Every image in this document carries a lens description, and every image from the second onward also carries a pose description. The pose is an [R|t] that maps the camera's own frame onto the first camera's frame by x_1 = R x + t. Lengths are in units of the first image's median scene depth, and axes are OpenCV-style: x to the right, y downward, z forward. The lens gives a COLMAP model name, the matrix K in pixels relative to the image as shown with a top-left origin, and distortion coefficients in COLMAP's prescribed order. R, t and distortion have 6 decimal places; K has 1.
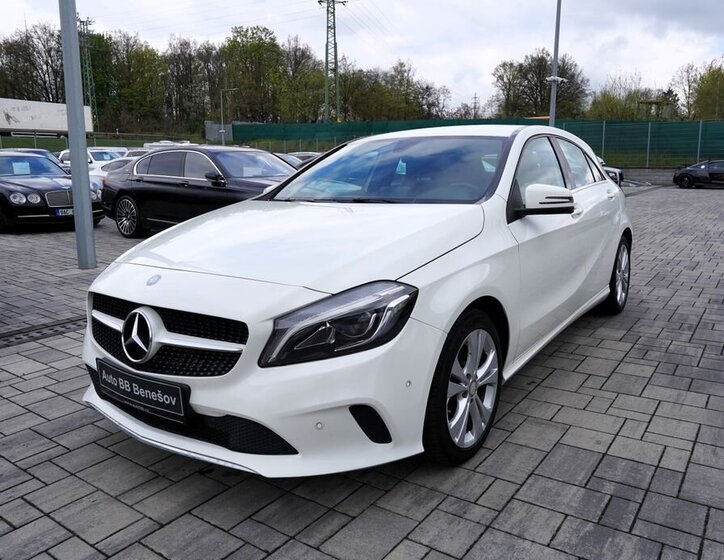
lens RADIAL K [[580.5, 0, 373.8], [0, 580.5, 277.0], [0, 0, 1]] dist [-0.116952, 0.109243]
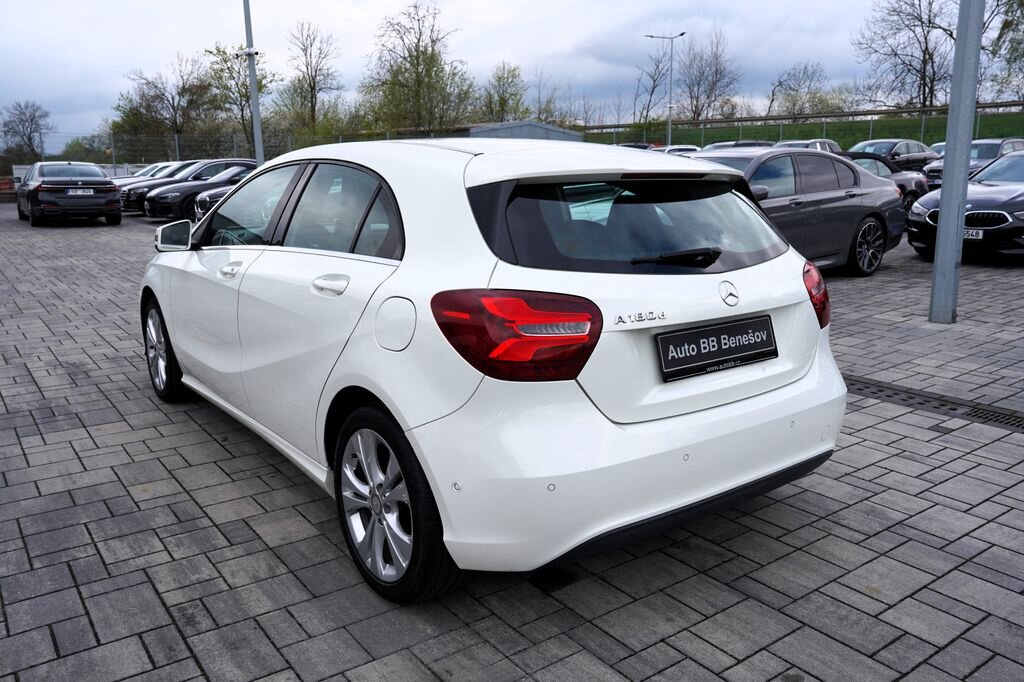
lens RADIAL K [[808.4, 0, 512.0], [0, 808.4, 341.0], [0, 0, 1]] dist [-0.075556, 0.112210]
pose [[-0.317039, 0.220716, -0.922372, 1.301726], [-0.170726, 0.943375, 0.284424, -0.413970], [0.932920, 0.247646, -0.261404, 1.757266]]
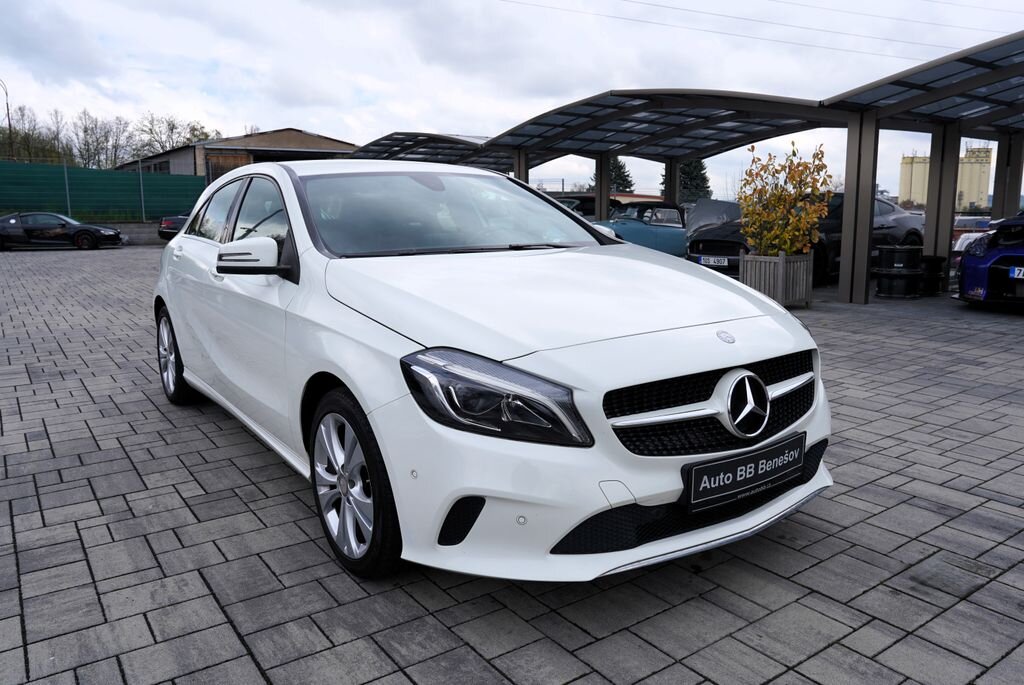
lens RADIAL K [[758.9, 0, 512.0], [0, 758.9, 342.5], [0, 0, 1]] dist [-0.090372, 0.102178]
pose [[0.336838, -0.145596, 0.930238, -0.995367], [0.177570, 0.980067, 0.089097, -0.091158], [-0.924667, 0.135171, 0.355977, 0.603575]]
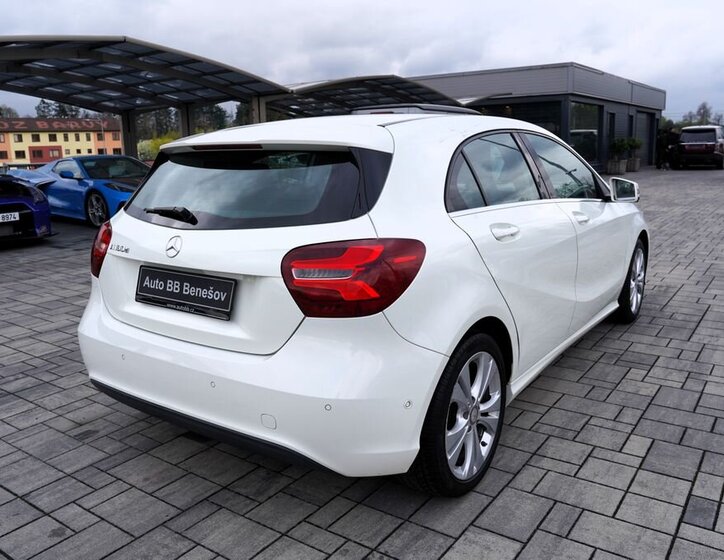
lens RADIAL K [[629.7, 0, 362.0], [0, 629.7, 280.0], [0, 0, 1]] dist [-0.084964, 0.102810]
pose [[-0.998990, 0.042297, 0.015144, 0.282925], [0.044857, 0.920400, 0.388397, -0.506077], [0.002489, 0.388684, -0.921368, 2.415324]]
